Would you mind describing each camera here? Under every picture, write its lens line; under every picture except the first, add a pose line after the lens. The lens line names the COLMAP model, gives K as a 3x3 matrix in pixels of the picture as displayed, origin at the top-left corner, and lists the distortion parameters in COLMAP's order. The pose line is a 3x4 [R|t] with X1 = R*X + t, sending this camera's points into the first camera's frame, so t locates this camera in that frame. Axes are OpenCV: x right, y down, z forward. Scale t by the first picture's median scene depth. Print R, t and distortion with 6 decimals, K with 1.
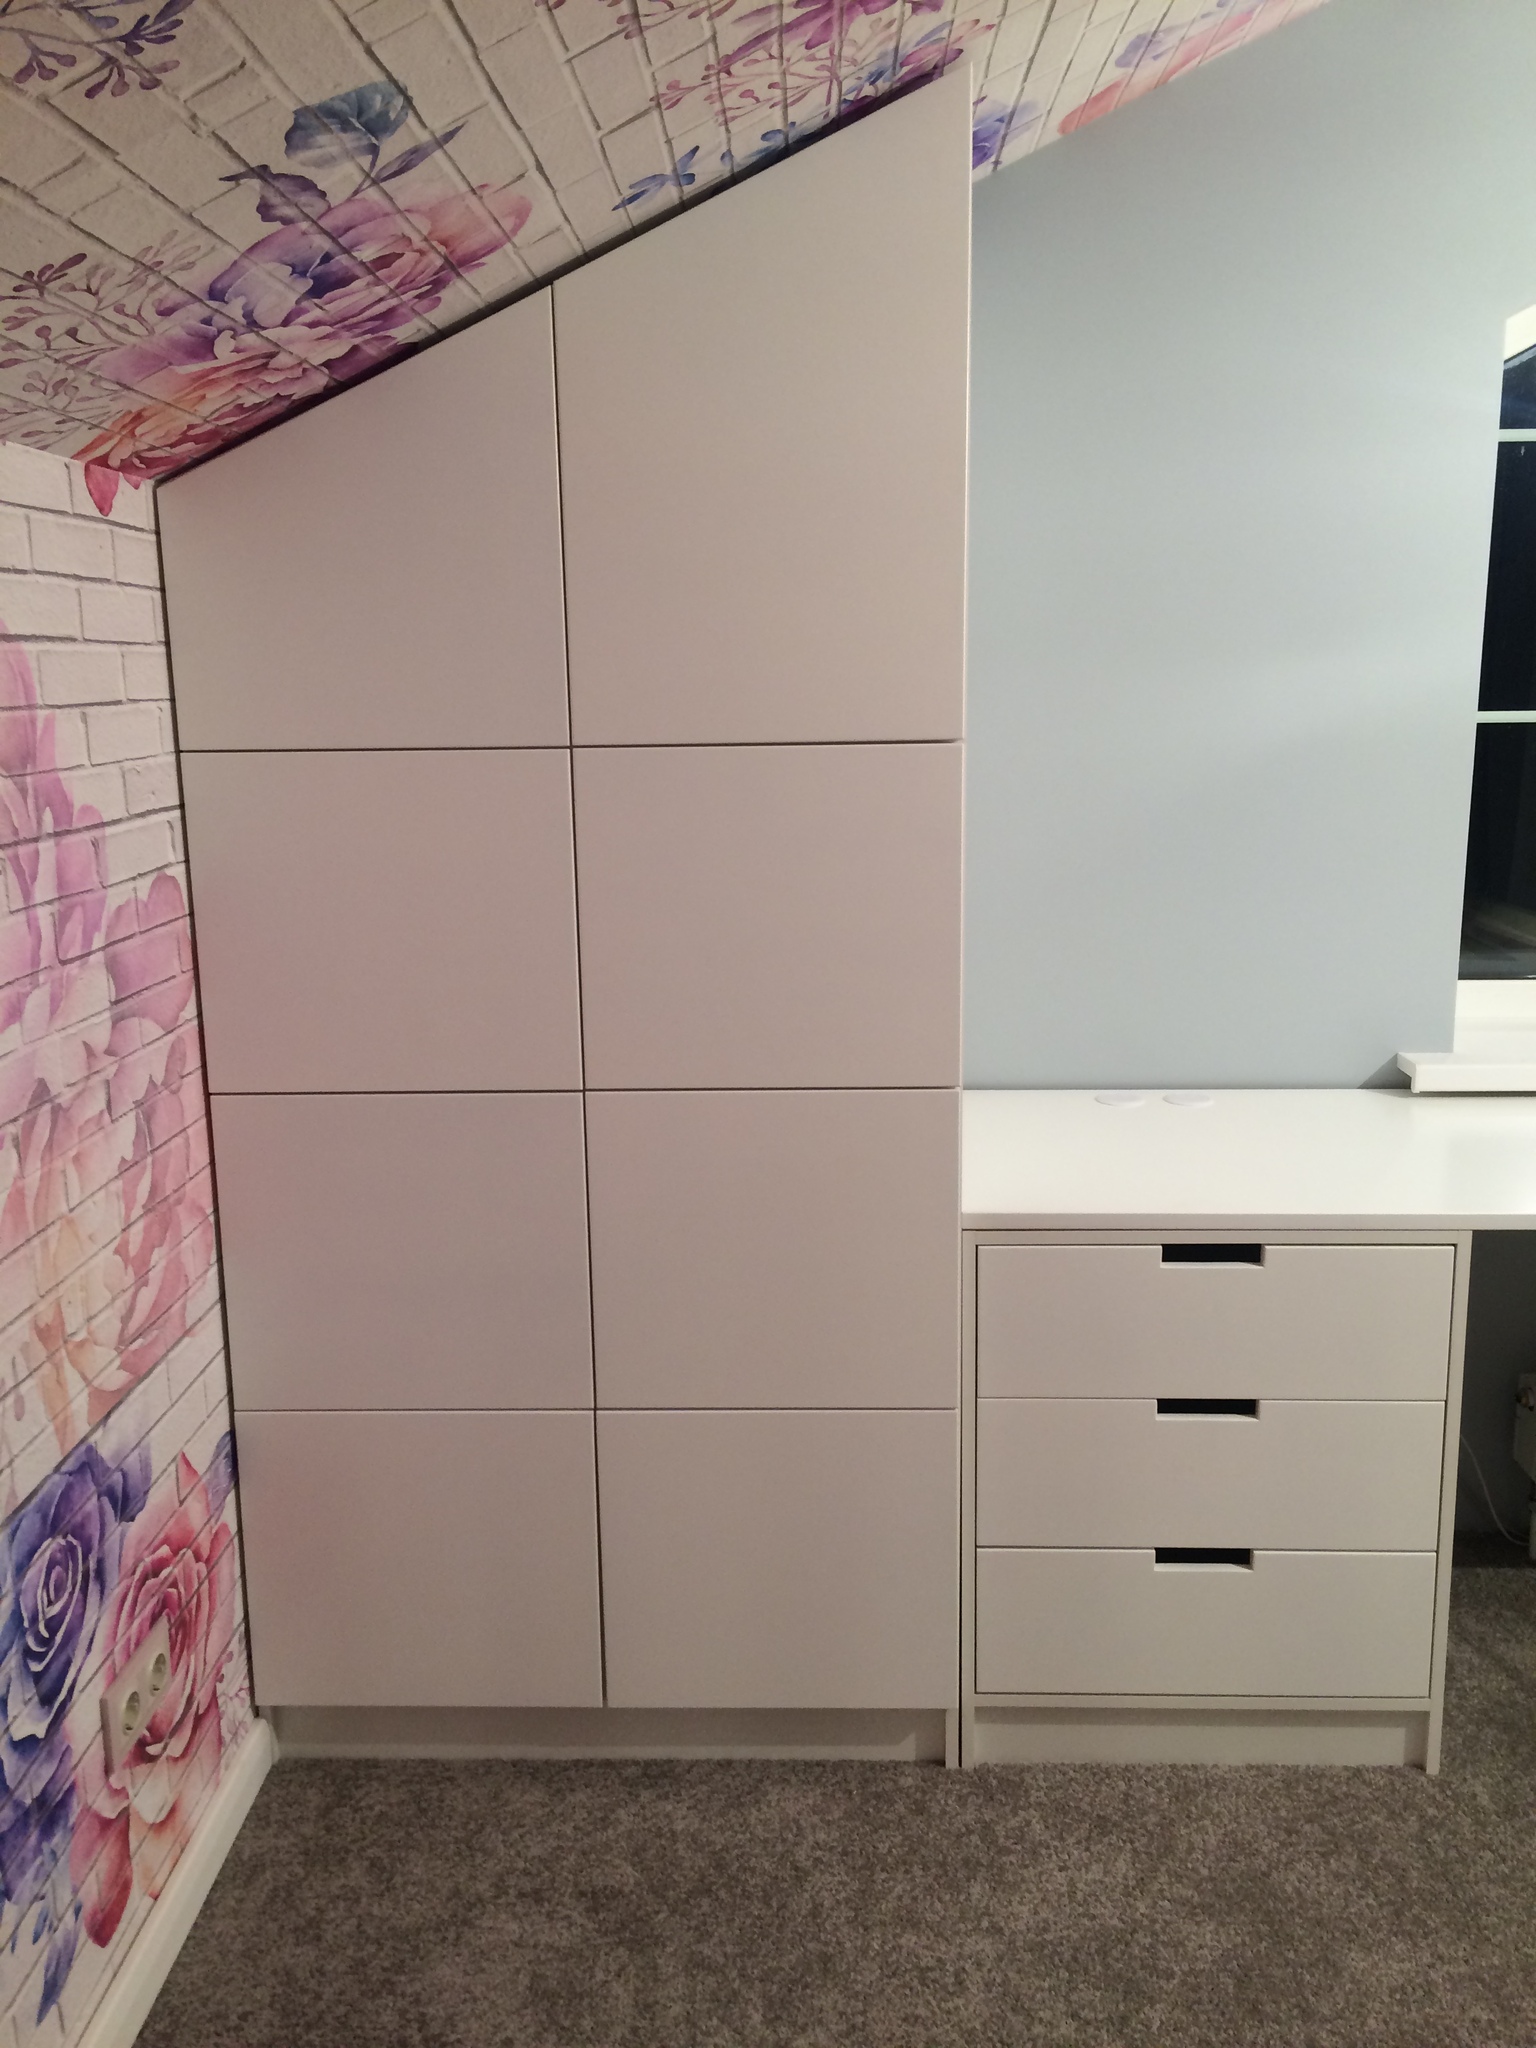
lens RADIAL K [[1714.4, 0, 776.9], [0, 1714.4, 1023.8], [0, 0, 1]] dist [0.093532, -0.134247]
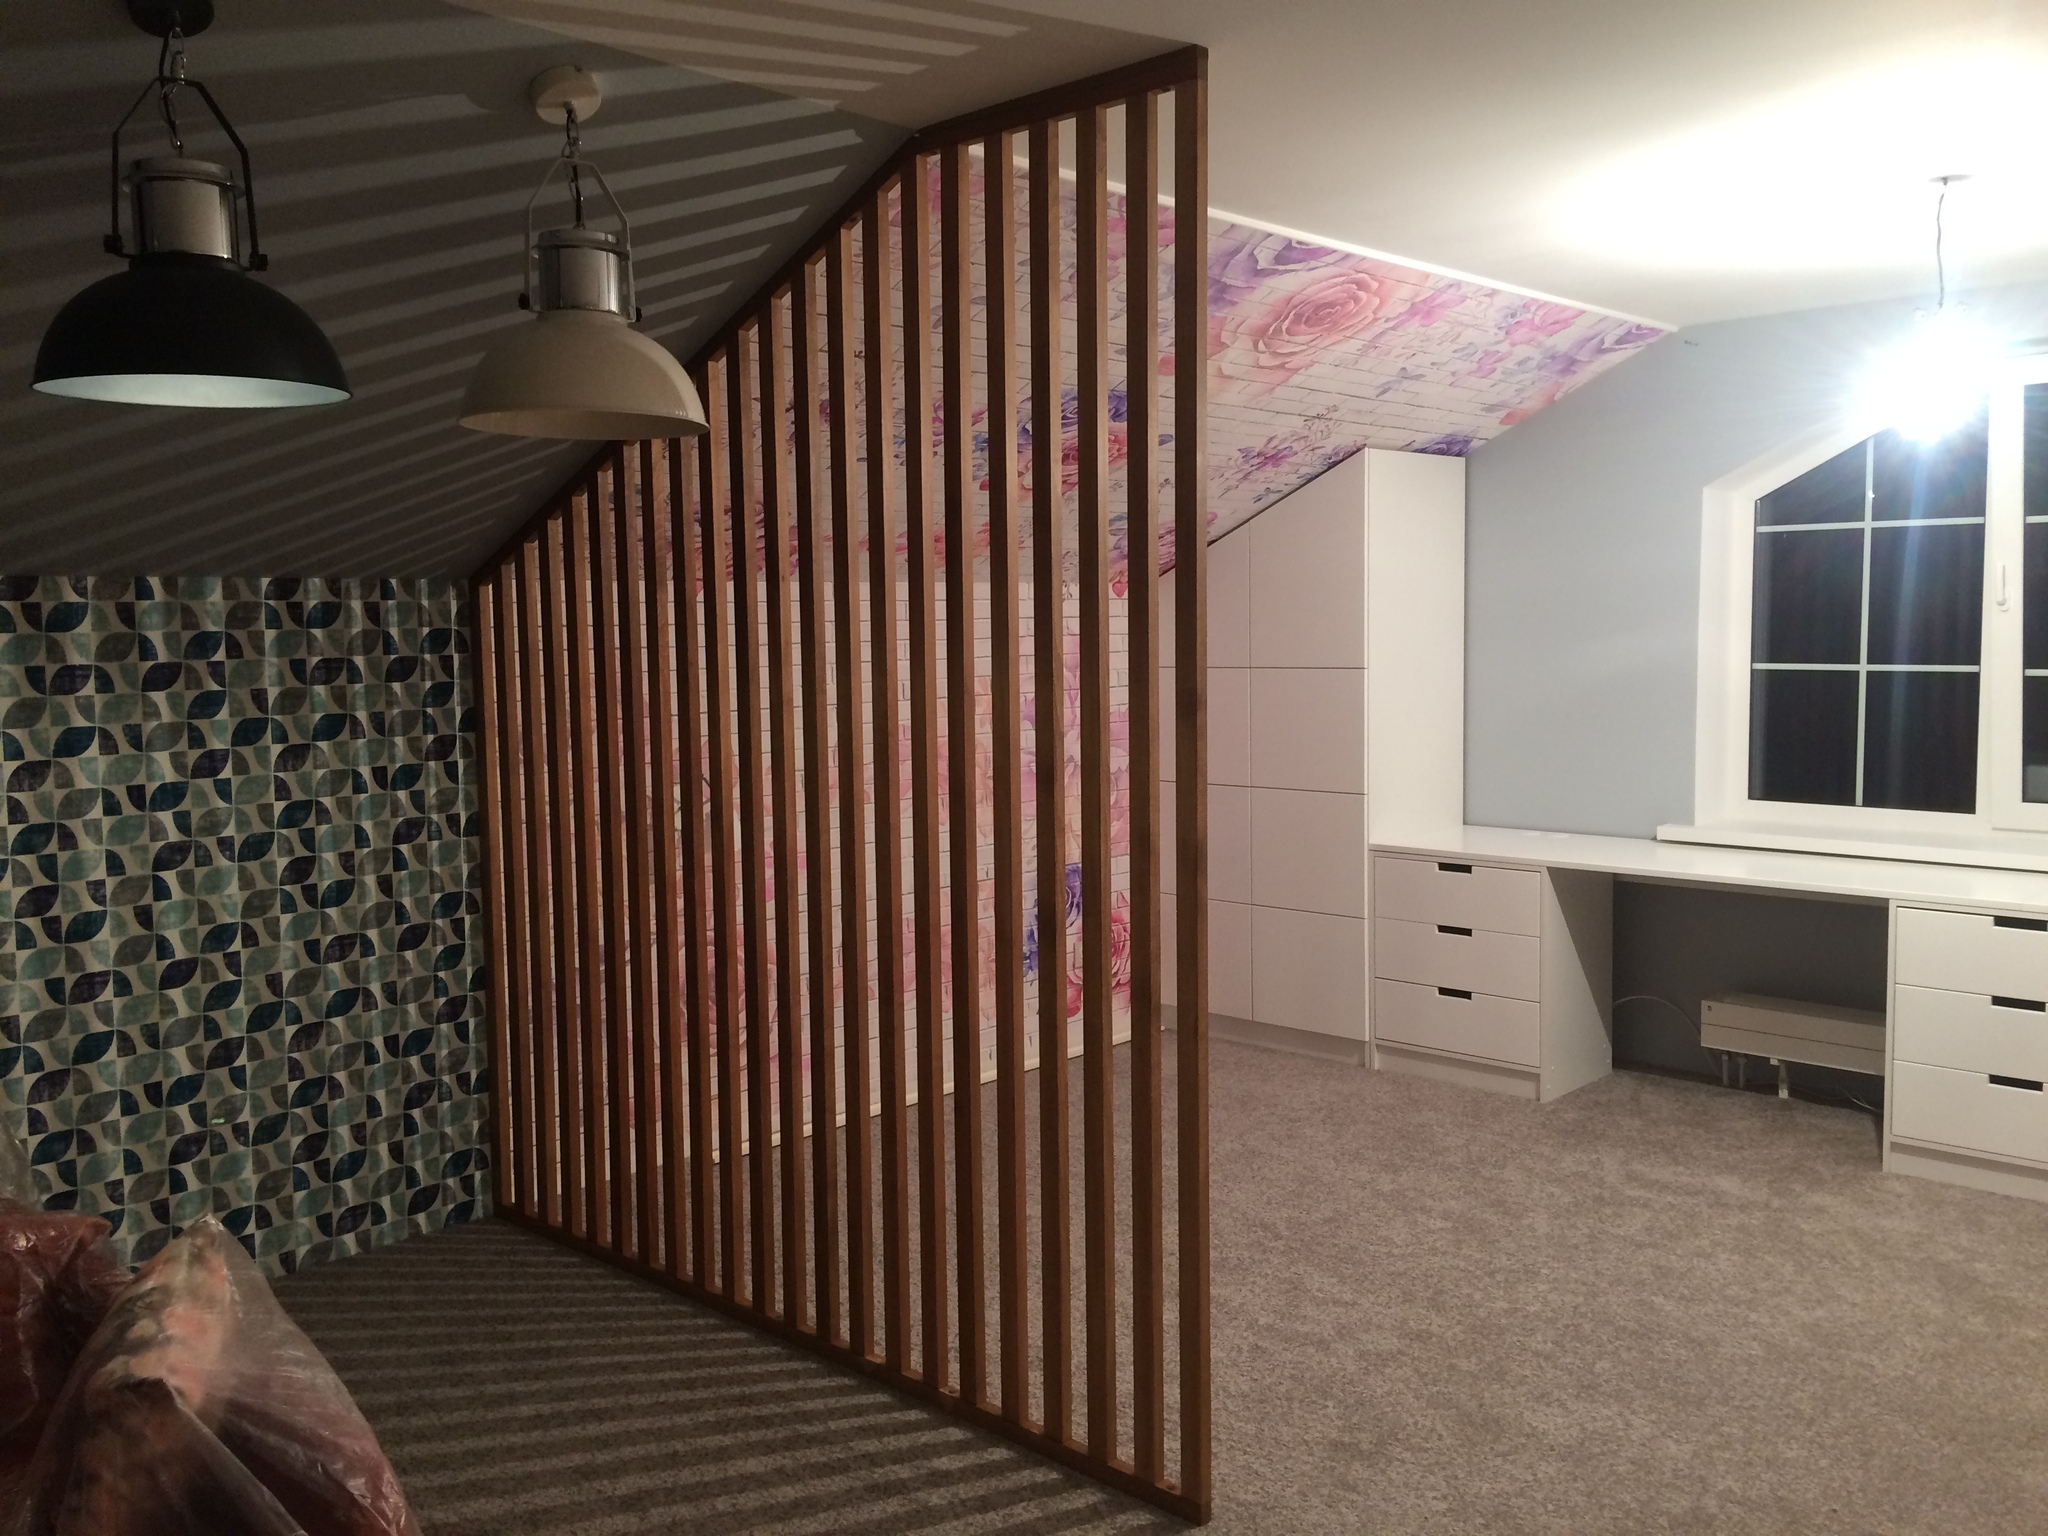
lens RADIAL K [[1714.4, 0, 1012.4], [0, 1714.4, 772.5], [0, 0, 1]] dist [0.093532, -0.134247]
pose [[0.738192, 0.061739, -0.671760, 1.482997], [-0.132111, 0.989751, -0.054212, 0.218499], [0.661528, 0.128766, 0.738783, -1.351471]]
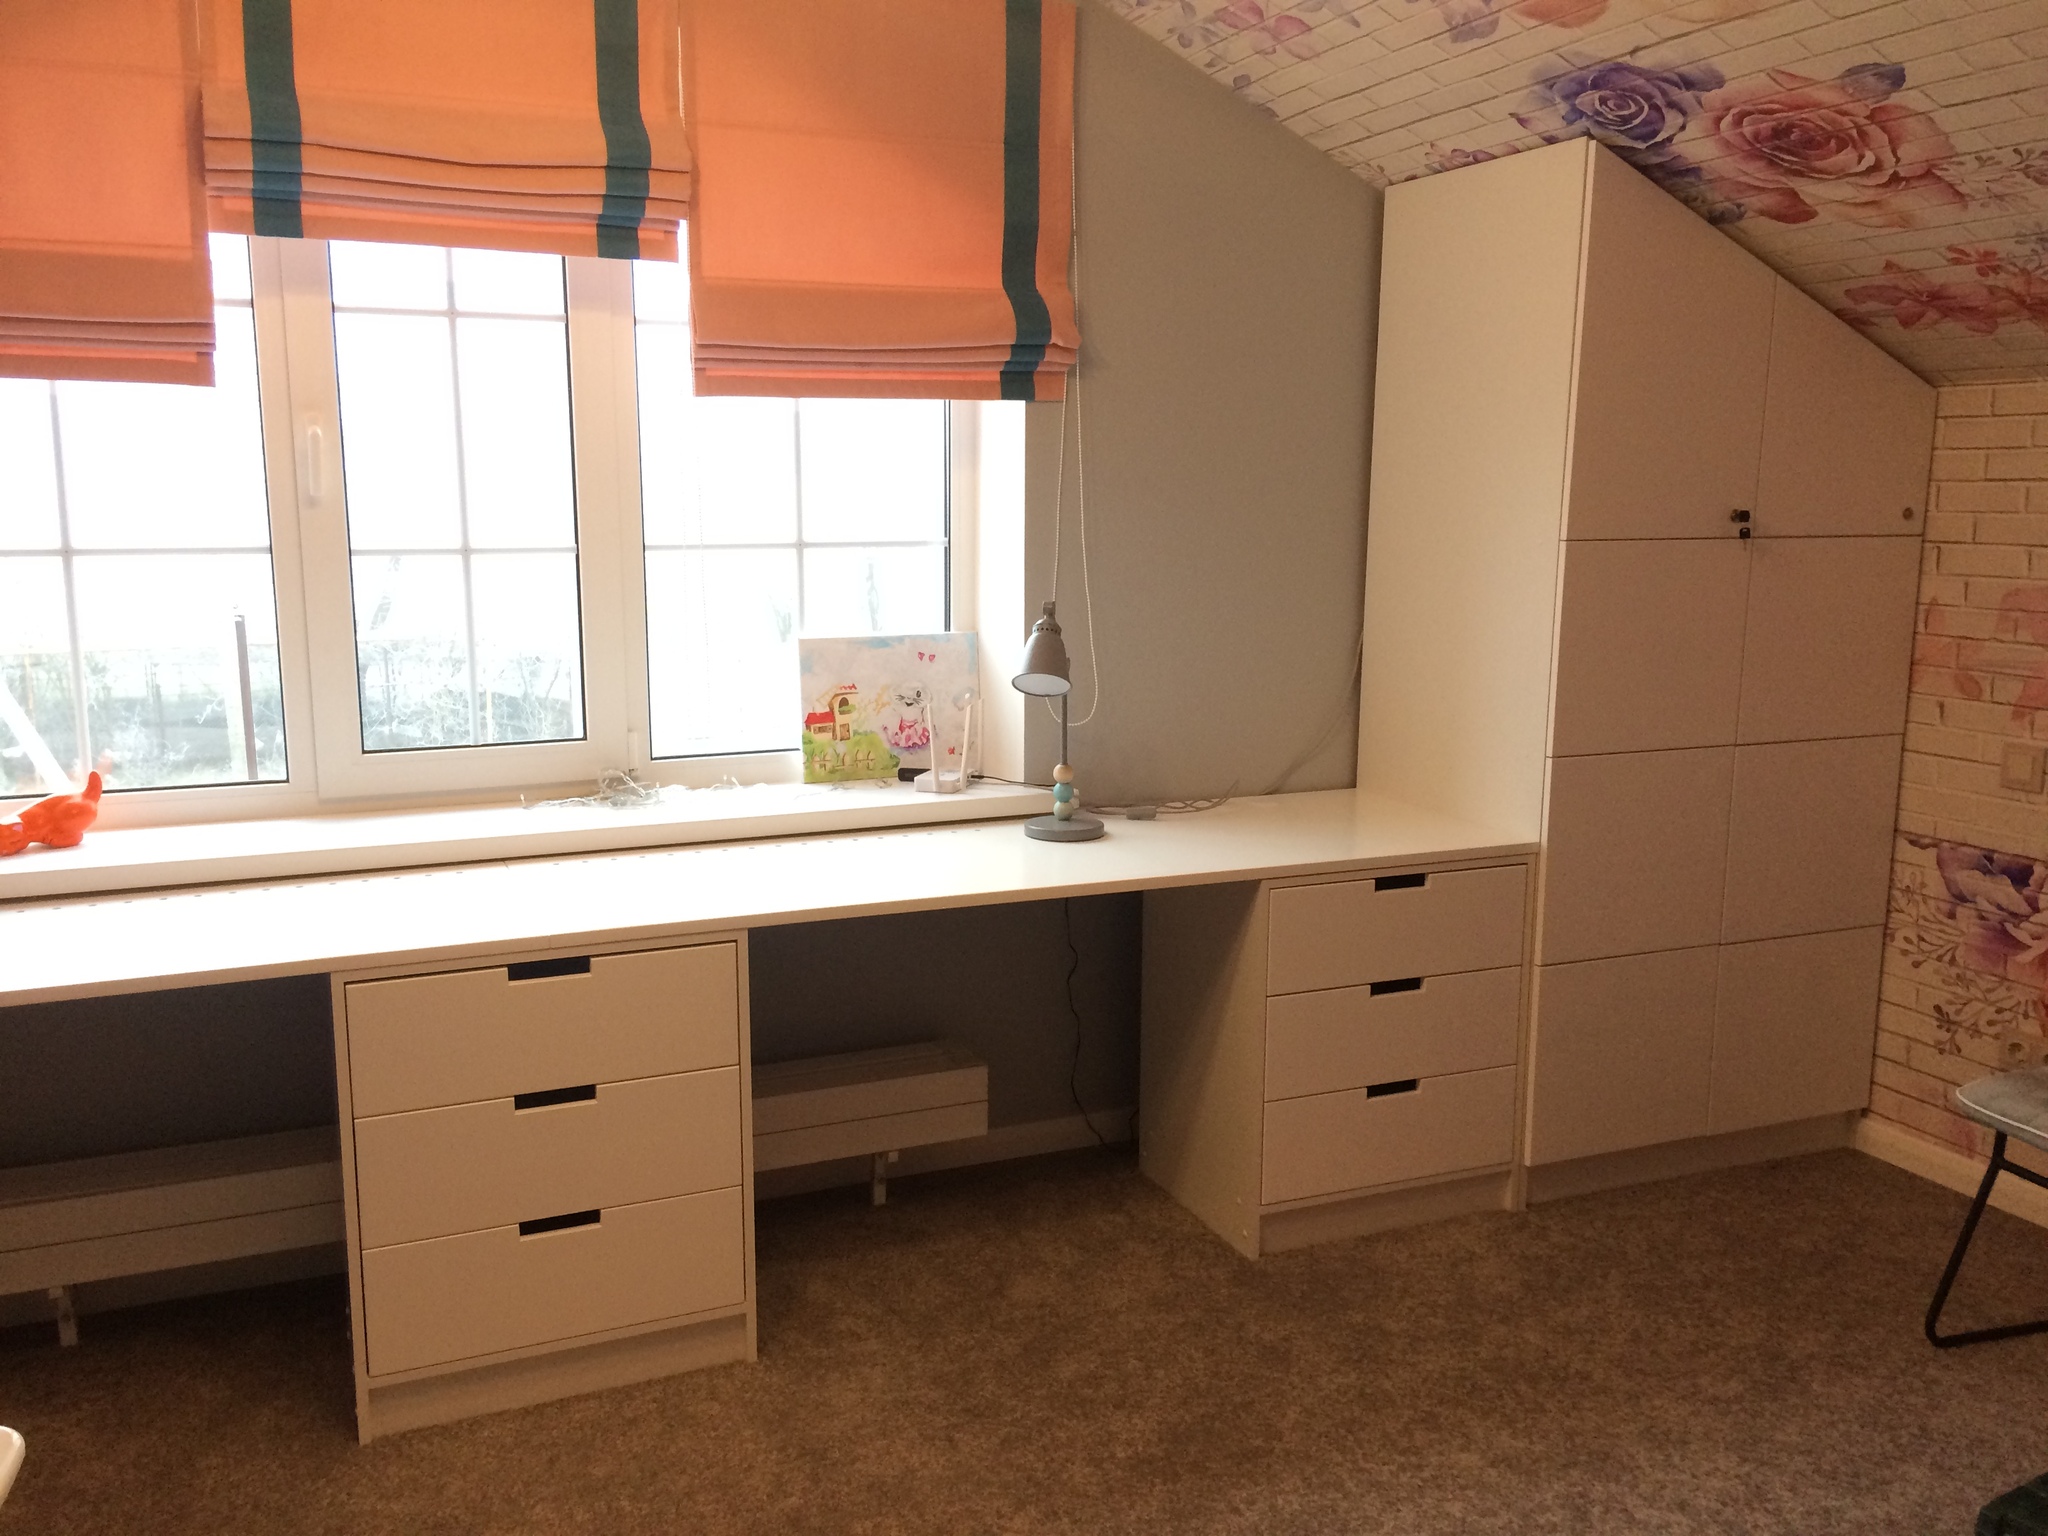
lens RADIAL K [[1714.4, 0, 1007.8], [0, 1714.4, 760.6], [0, 0, 1]] dist [0.093532, -0.134247]
pose [[0.910664, -0.055953, 0.409341, 0.787968], [0.075000, 0.996713, -0.030613, 0.040090], [-0.406283, 0.058579, 0.911868, -0.290068]]
